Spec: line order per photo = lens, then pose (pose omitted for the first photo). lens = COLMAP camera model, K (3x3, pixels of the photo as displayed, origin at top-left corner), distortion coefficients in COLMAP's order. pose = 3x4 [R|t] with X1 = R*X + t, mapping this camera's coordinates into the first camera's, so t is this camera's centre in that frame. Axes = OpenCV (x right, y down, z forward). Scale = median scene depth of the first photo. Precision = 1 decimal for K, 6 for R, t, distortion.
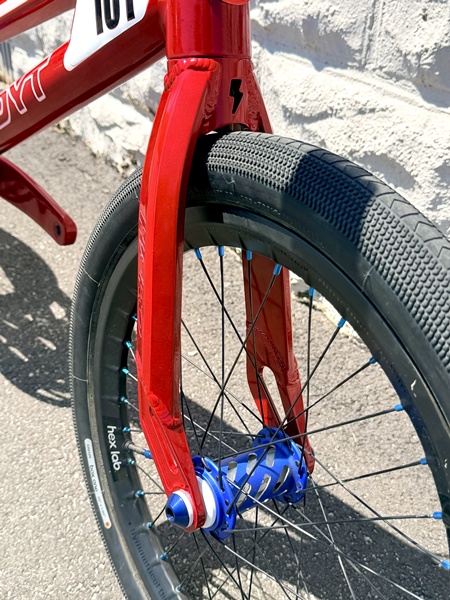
lens RADIAL K [[676.7, 0, 225.0], [0, 676.7, 300.0], [0, 0, 1]] dist [0.209710, -0.531655]
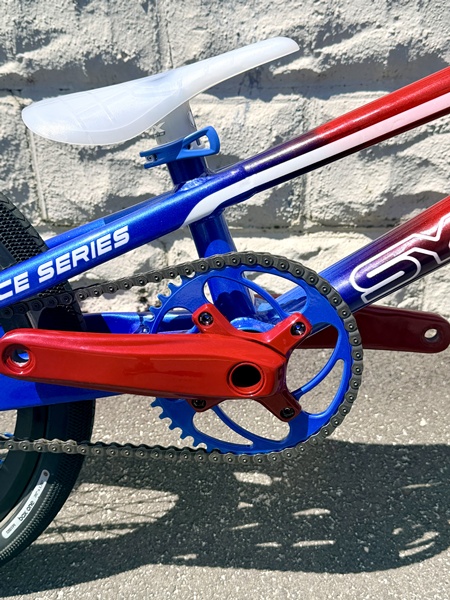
lens RADIAL K [[676.7, 0, 225.0], [0, 676.7, 300.0], [0, 0, 1]] dist [0.209710, -0.531655]
pose [[0.670389, -0.406229, 0.620932, -0.844972], [0.464281, 0.882418, 0.076040, -0.297244], [-0.578811, 0.237311, 0.780168, 0.490126]]
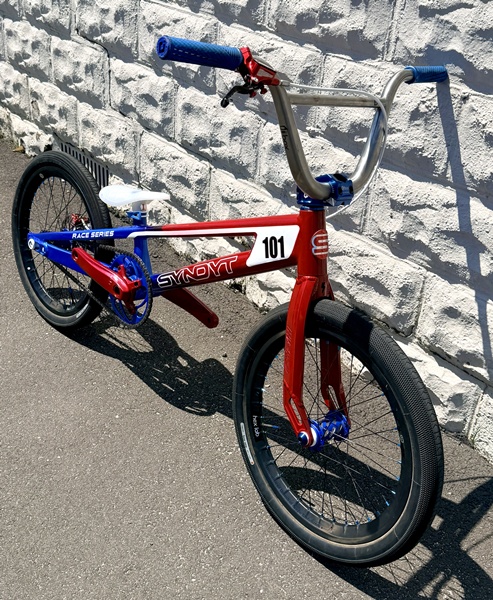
lens RADIAL K [[728.3, 0, 245.6], [0, 728.3, 275.4], [0, 0, 1]] dist [0.197534, -0.503415]
pose [[0.998385, -0.005144, 0.056585, -0.245571], [0.010359, 0.995682, -0.092255, -0.035374], [-0.055866, 0.092692, 0.994126, -1.034337]]
